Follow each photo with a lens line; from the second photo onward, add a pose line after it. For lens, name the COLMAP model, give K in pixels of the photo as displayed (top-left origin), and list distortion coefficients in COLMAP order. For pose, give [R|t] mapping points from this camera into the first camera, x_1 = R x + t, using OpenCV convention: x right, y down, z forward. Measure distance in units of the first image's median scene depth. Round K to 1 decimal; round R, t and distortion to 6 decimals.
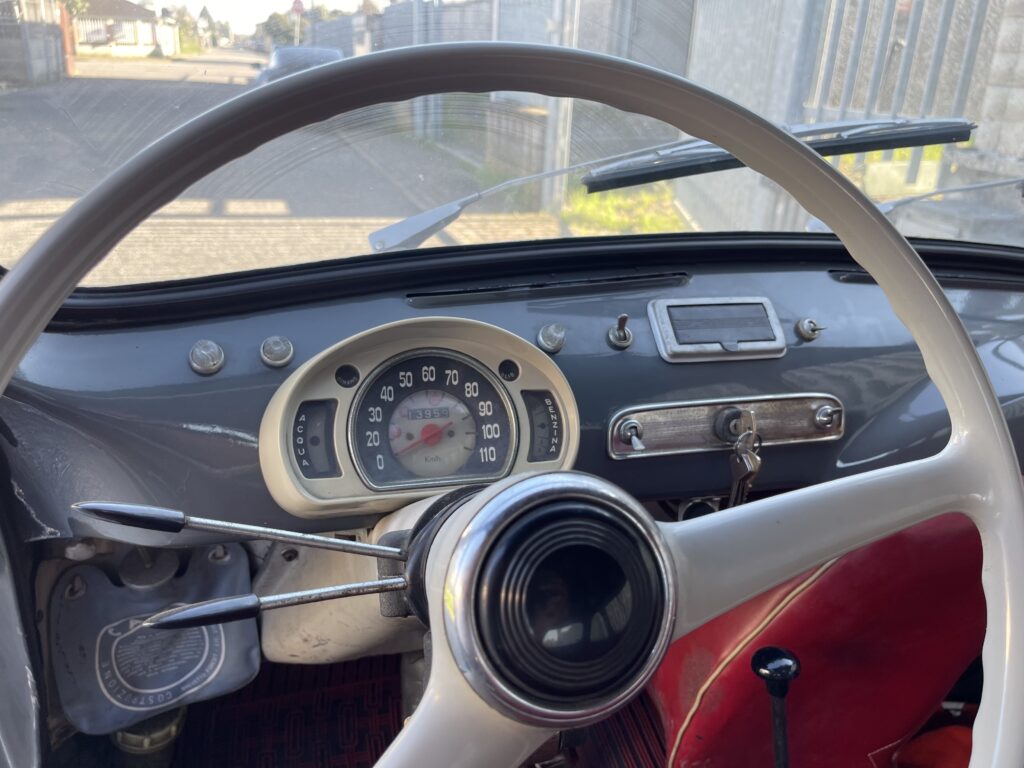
lens RADIAL K [[787.5, 0, 500.2], [0, 787.5, 389.3], [0, 0, 1]] dist [0.067862, -0.092771]
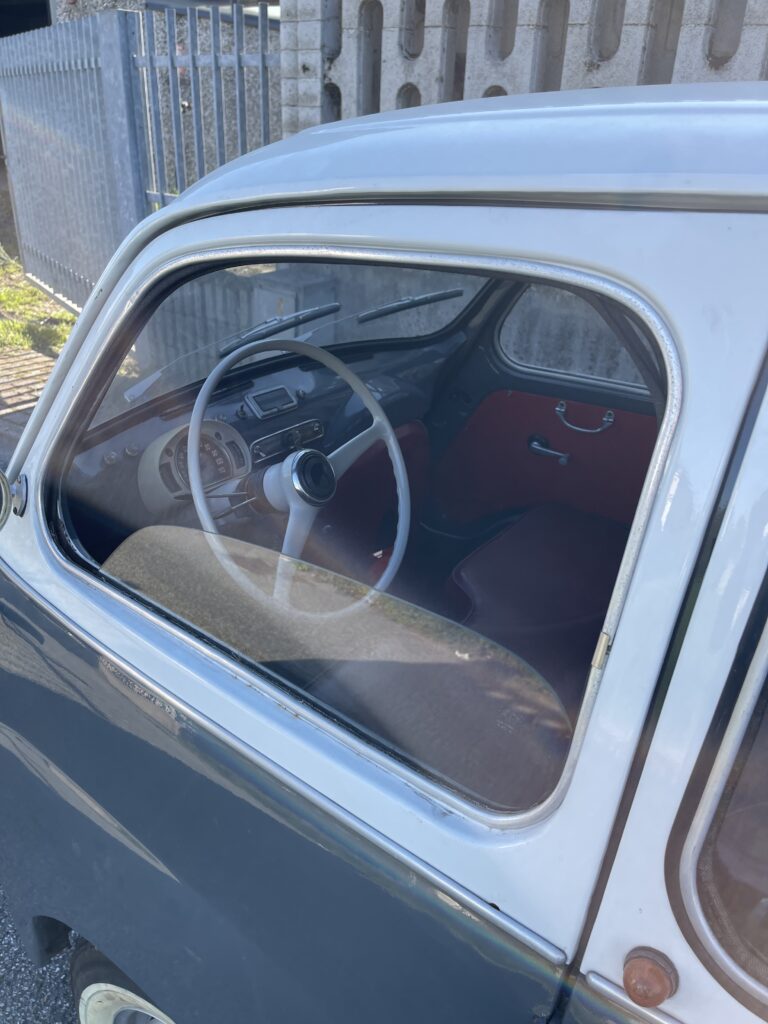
lens RADIAL K [[787.5, 0, 384.0], [0, 787.5, 512.0], [0, 0, 1]] dist [0.067862, -0.092771]
pose [[0.785021, -0.284054, 0.550504, -0.882740], [0.233465, 0.958807, 0.161811, -0.065994], [-0.573791, 0.001498, 0.819001, -1.170027]]
